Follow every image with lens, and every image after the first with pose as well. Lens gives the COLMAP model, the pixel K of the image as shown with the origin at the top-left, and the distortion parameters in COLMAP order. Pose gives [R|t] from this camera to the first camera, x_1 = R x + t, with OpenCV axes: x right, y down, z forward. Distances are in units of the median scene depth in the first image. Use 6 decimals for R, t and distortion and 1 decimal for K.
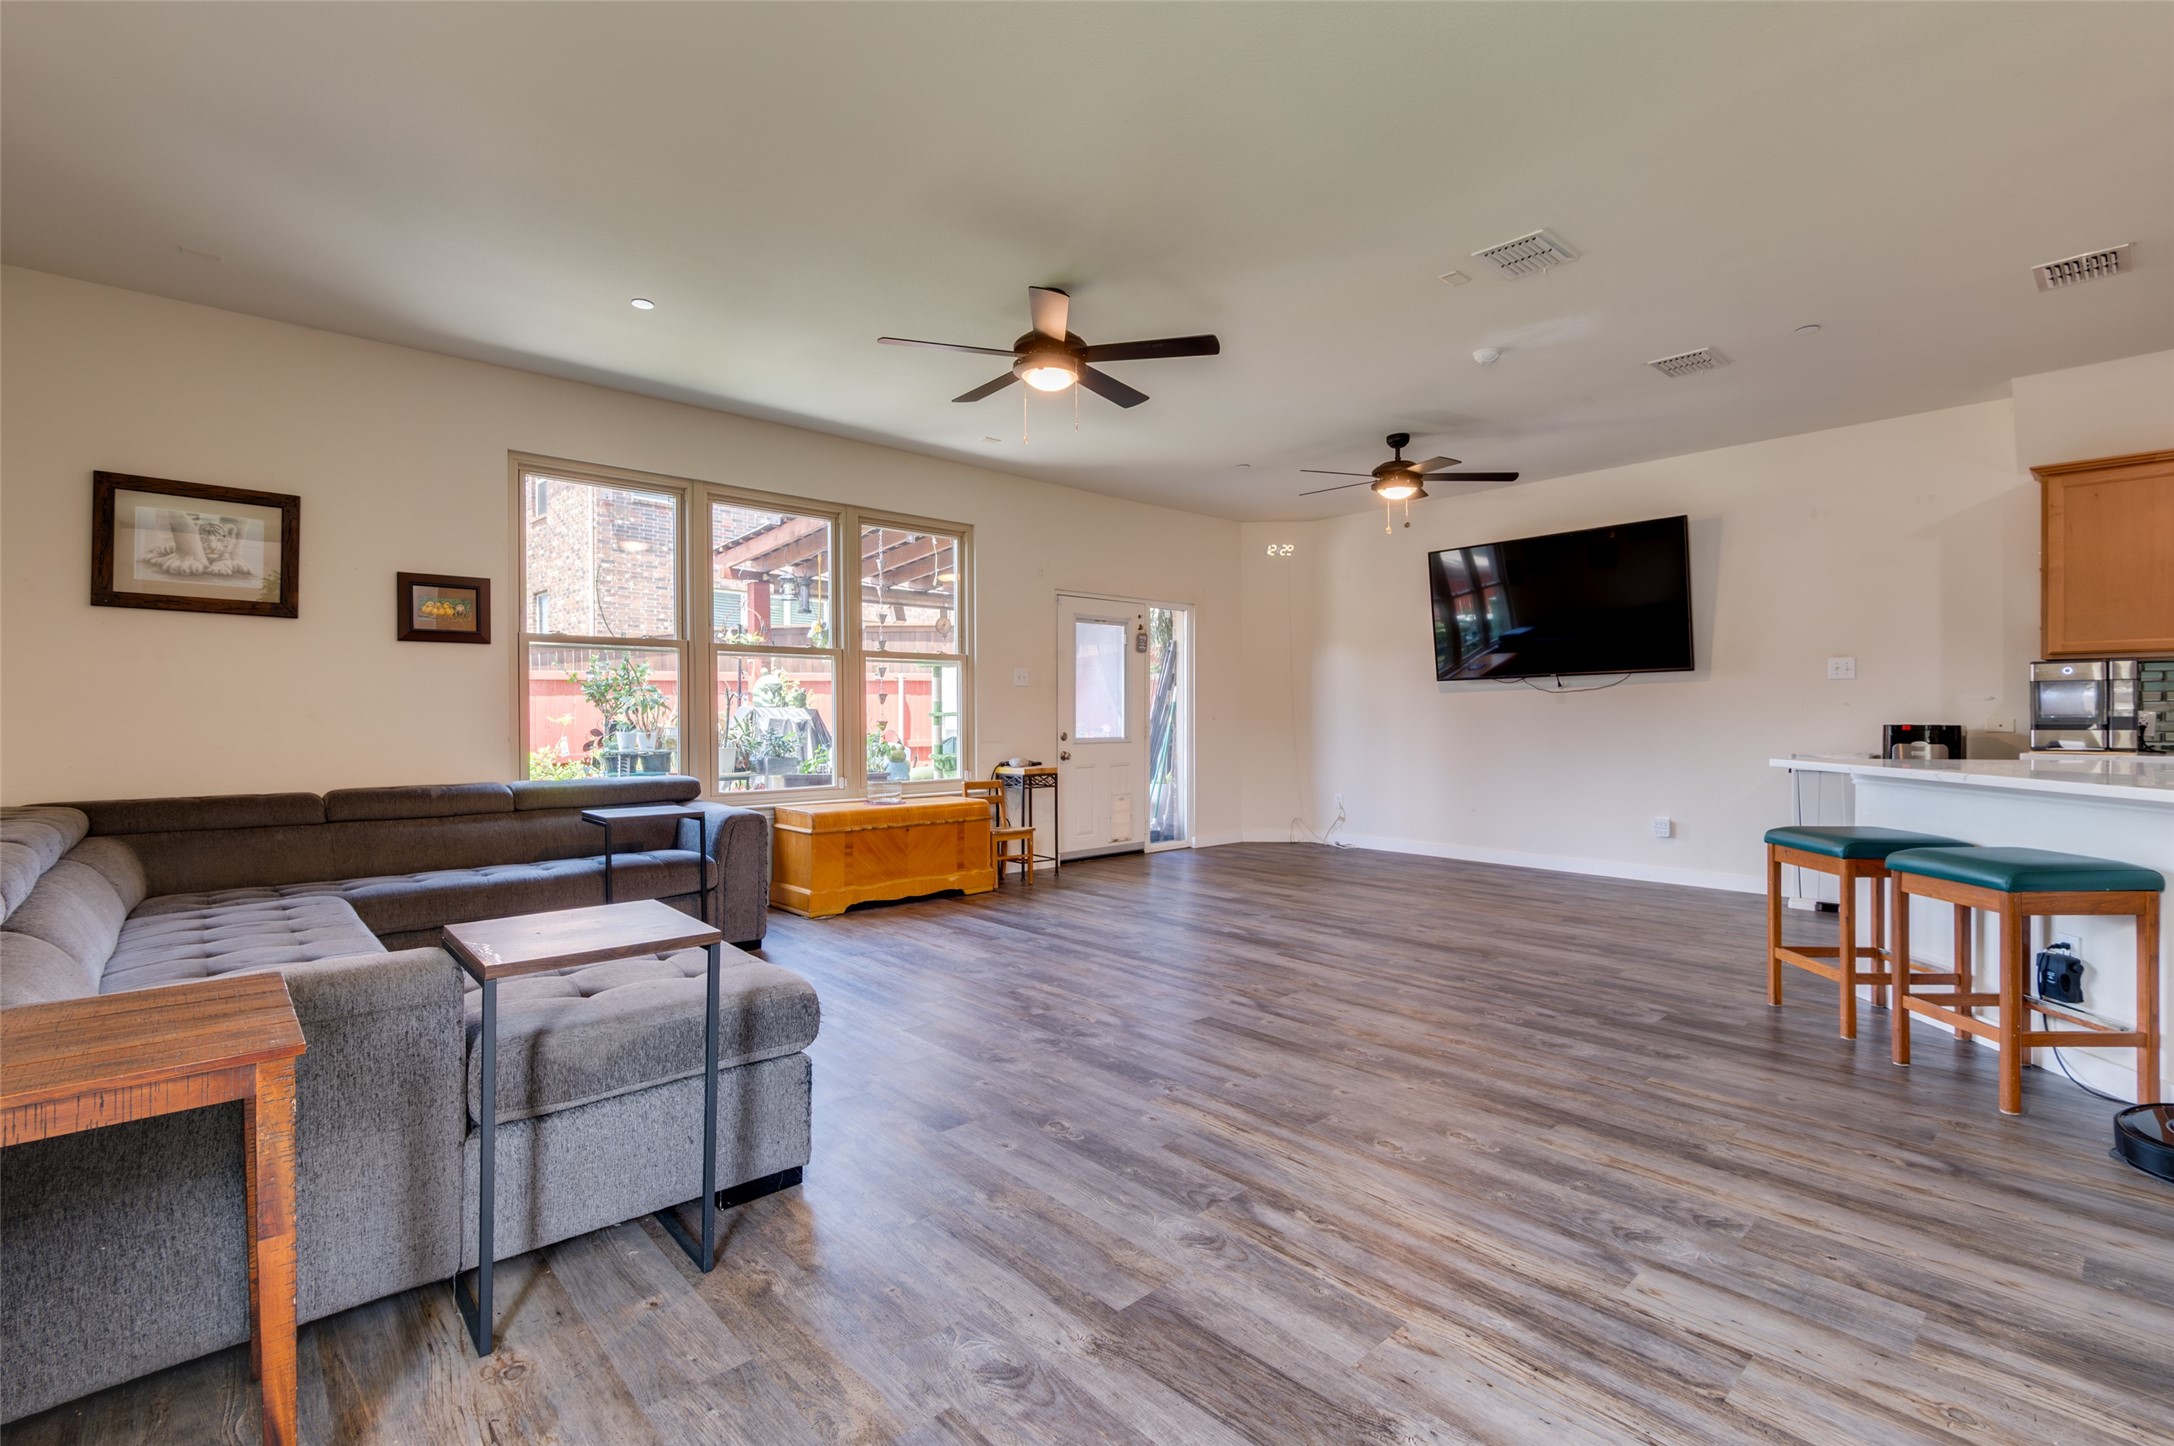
lens RADIAL K [[972.1, 0, 1086.4], [0, 972.1, 718.8], [0, 0, 1]] dist [0.000224, -0.000101]
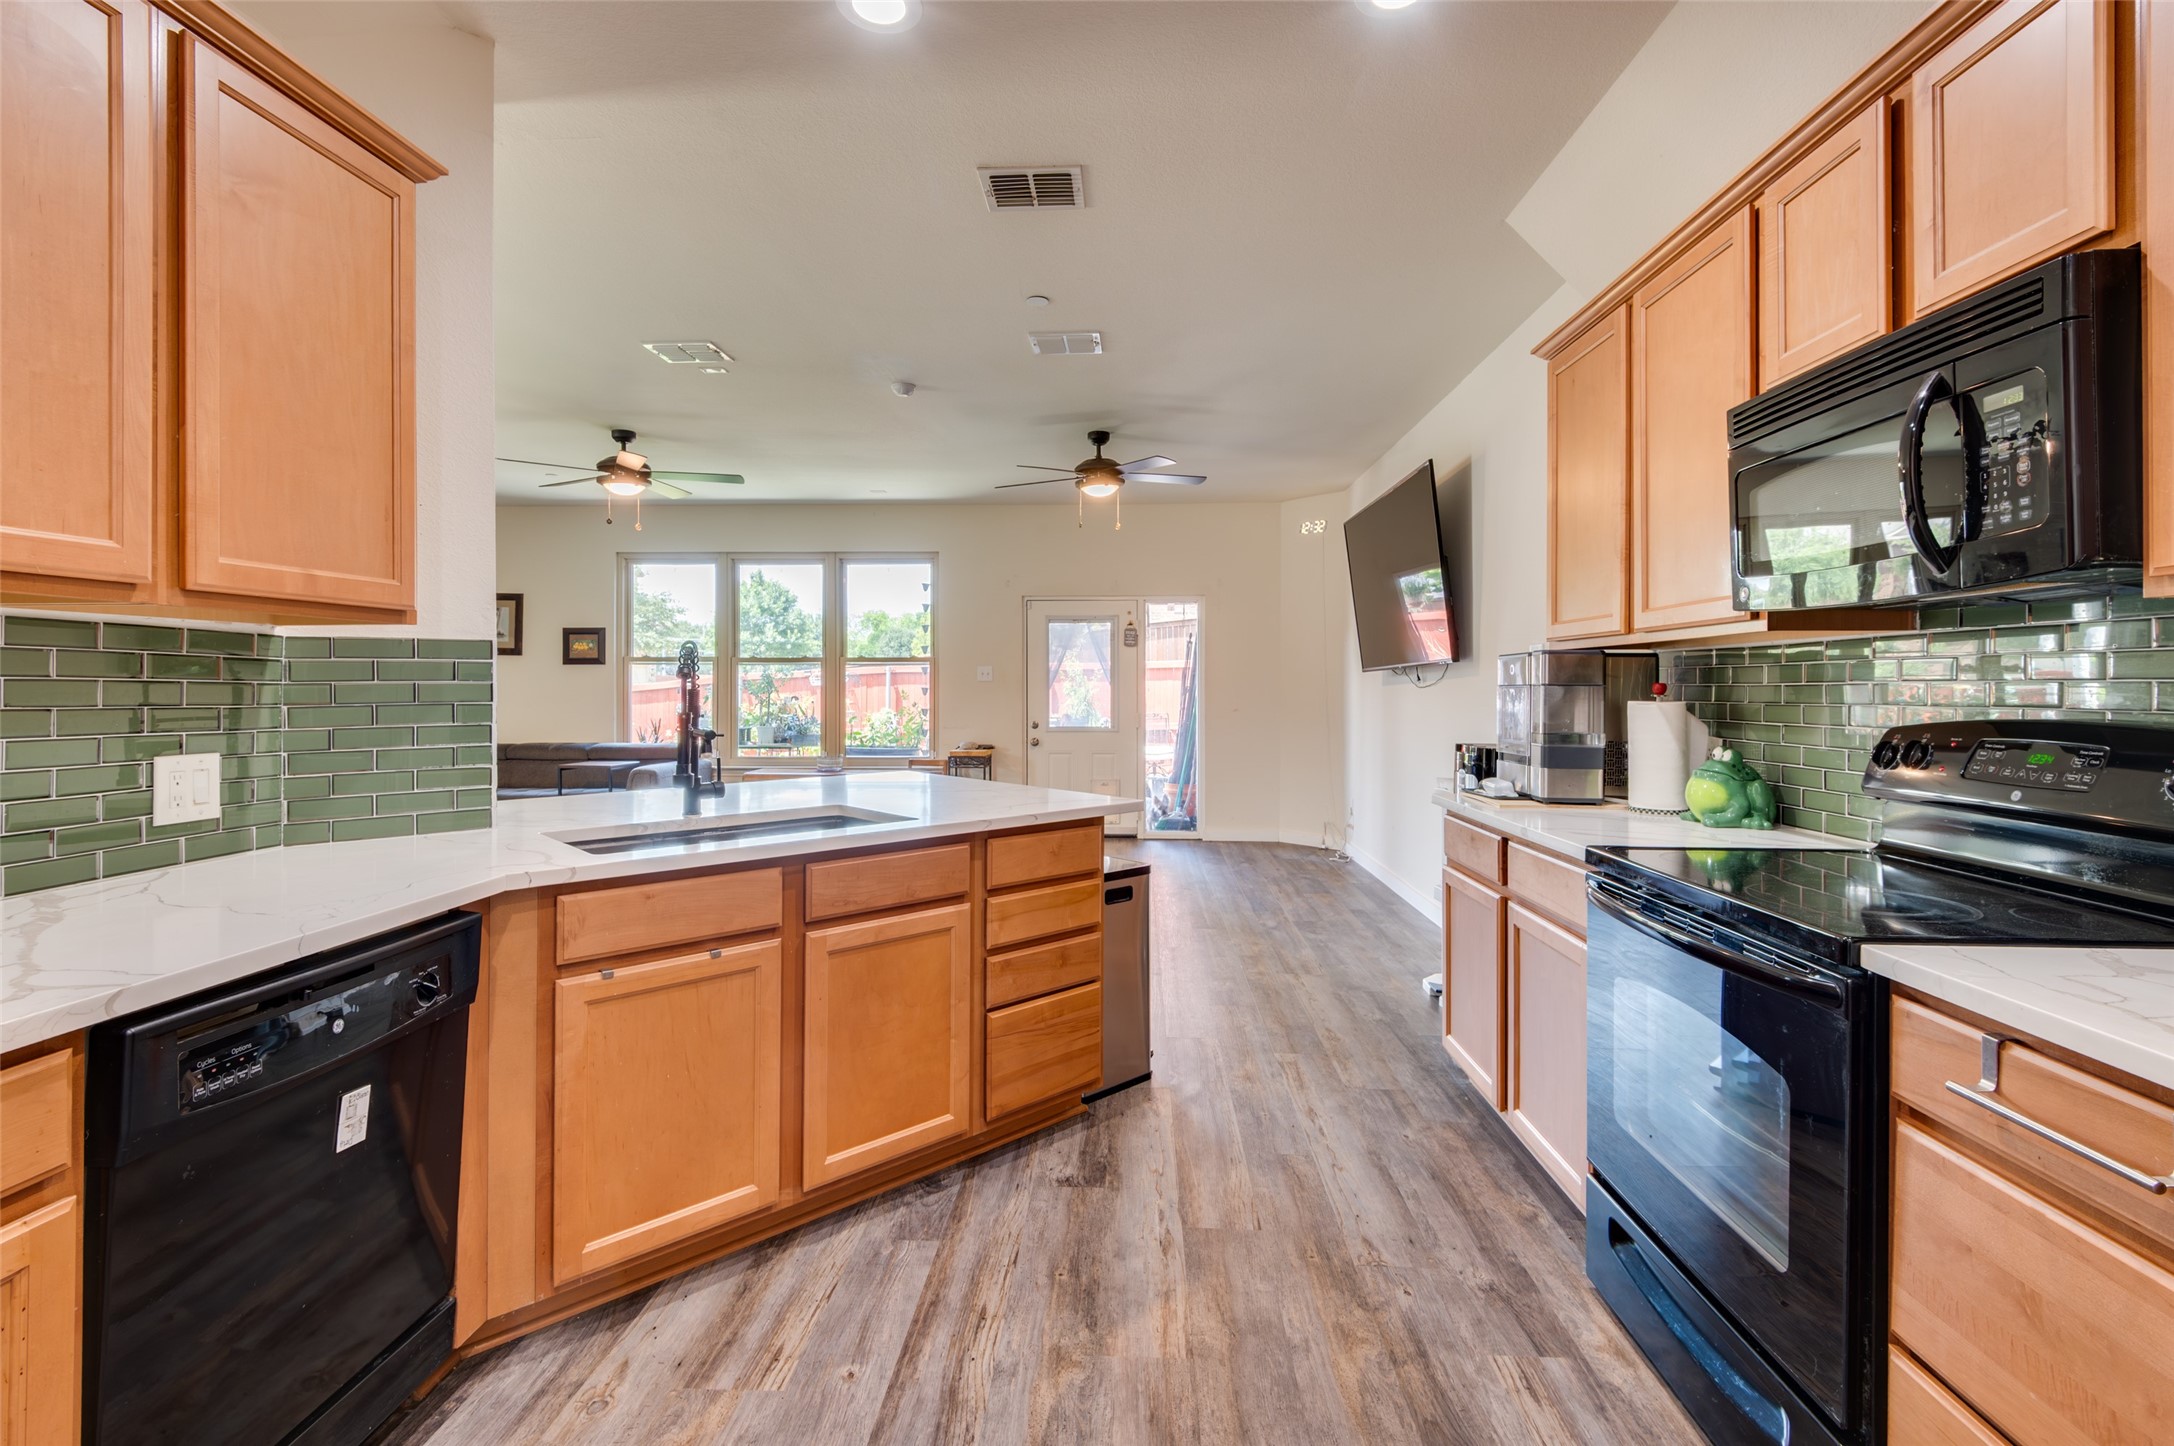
lens RADIAL K [[972.1, 0, 1093.7], [0, 972.1, 691.2], [0, 0, 1]] dist [0.000224, -0.000101]
pose [[0.710394, 0.002549, -0.703800, 1.012539], [-0.004890, 0.999987, -0.001315, -0.024767], [0.703787, 0.004376, 0.710397, 0.300721]]
